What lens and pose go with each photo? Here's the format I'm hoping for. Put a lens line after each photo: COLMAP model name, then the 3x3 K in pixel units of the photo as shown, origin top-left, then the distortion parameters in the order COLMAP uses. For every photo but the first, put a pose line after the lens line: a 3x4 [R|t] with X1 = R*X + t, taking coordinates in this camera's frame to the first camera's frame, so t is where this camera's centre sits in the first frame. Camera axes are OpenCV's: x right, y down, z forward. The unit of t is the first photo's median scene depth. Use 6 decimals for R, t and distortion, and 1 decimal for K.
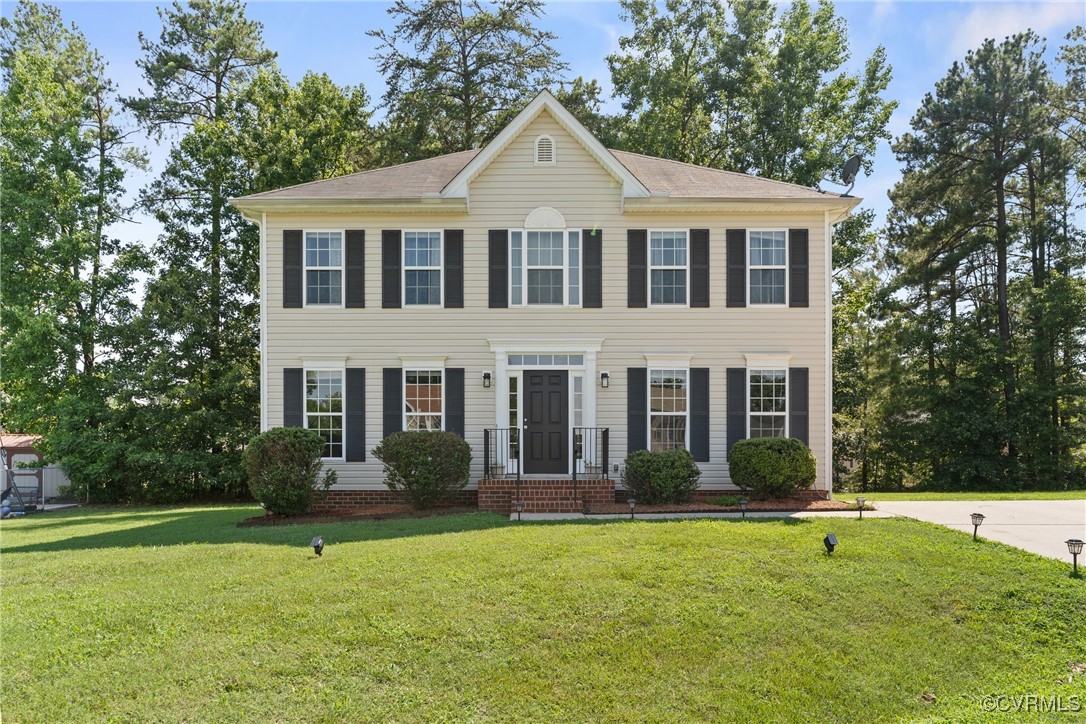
lens RADIAL K [[712.7, 0, 568.8], [0, 712.7, 451.4], [0, 0, 1]] dist [0.011682, 0.001290]
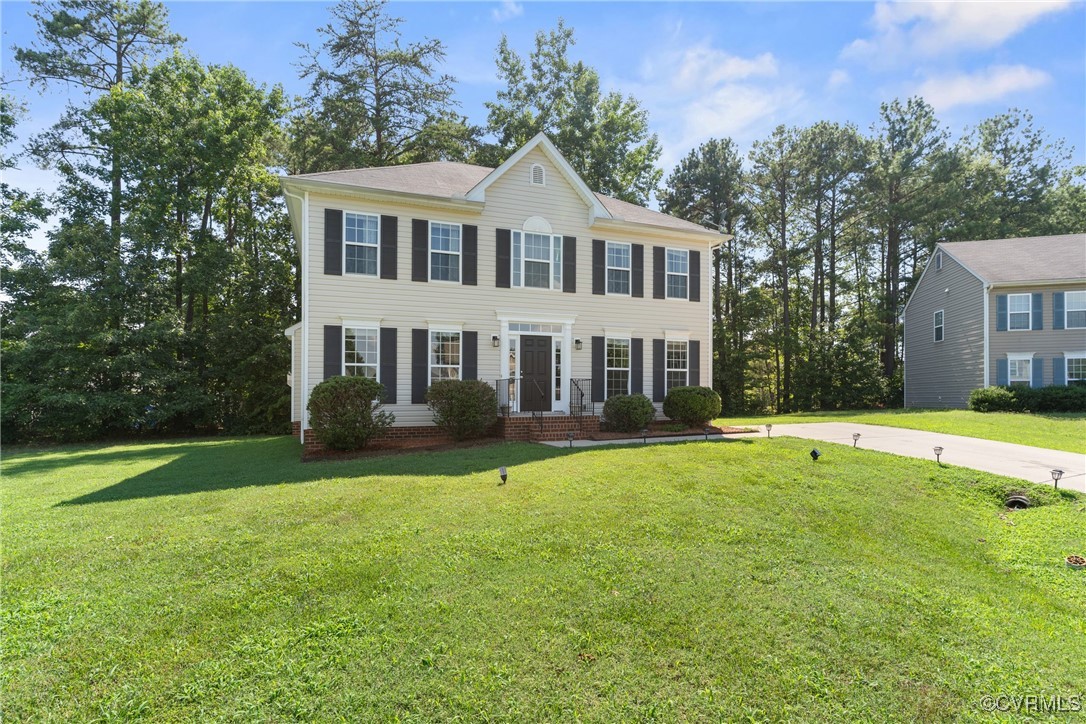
lens RADIAL K [[519.7, 0, 561.1], [0, 519.7, 386.6], [0, 0, 1]] dist [-0.000818, 0.001149]
pose [[0.930732, 0.002806, 0.365692, -0.351998], [-0.001034, 0.999987, -0.005041, -0.011407], [-0.365701, 0.004314, 0.930722, 0.058057]]
